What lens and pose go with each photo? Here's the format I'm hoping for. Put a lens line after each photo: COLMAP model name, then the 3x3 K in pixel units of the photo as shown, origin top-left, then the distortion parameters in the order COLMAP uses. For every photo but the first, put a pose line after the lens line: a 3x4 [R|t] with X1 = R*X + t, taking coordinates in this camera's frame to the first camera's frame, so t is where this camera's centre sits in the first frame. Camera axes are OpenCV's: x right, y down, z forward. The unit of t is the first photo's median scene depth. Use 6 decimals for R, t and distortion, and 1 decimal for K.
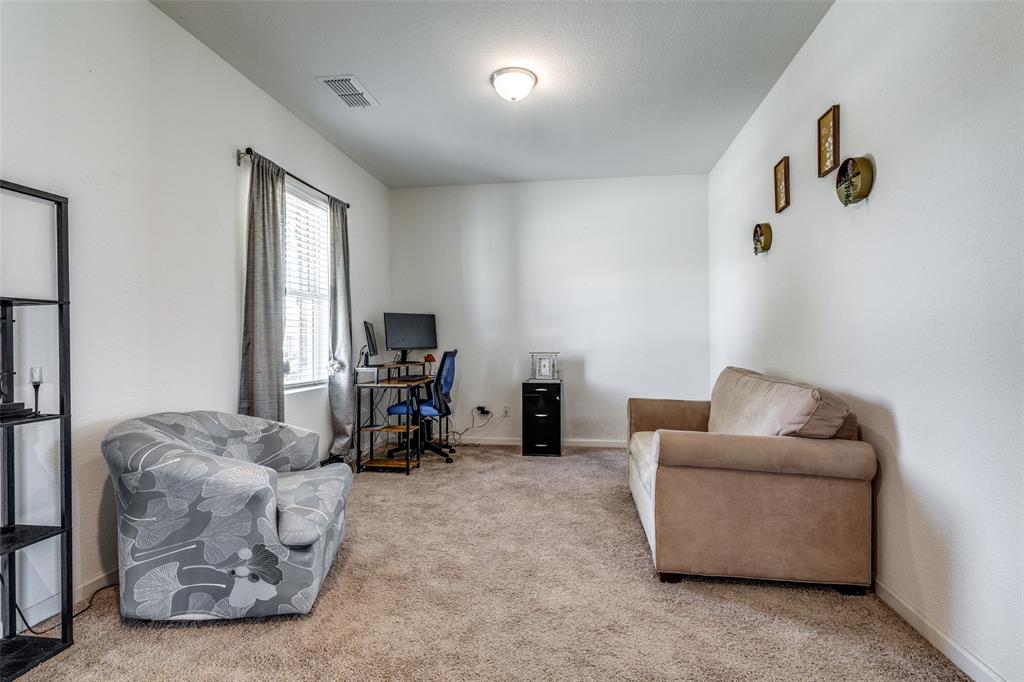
lens RADIAL K [[487.8, 0, 512.0], [0, 487.8, 341.0], [0, 0, 1]] dist [0.014943, 0.000162]
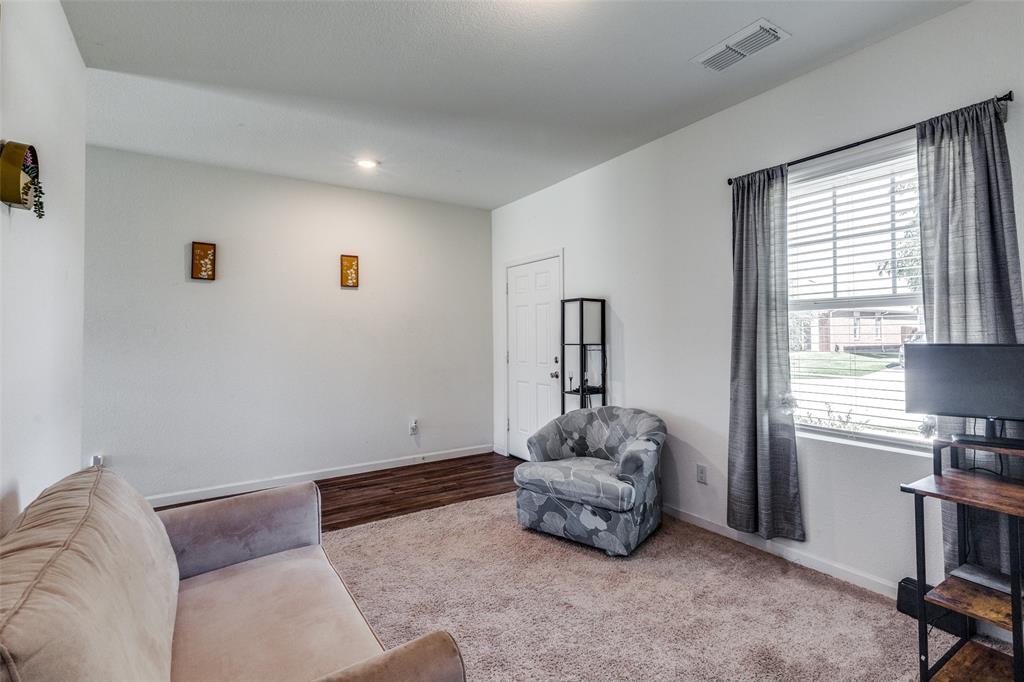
lens RADIAL K [[487.8, 0, 512.0], [0, 487.8, 341.0], [0, 0, 1]] dist [0.014943, 0.000162]
pose [[-0.750416, -0.000696, -0.660965, 0.434749], [-0.002451, 0.999996, 0.001730, -0.051490], [0.660961, 0.002918, -0.750415, 1.336536]]
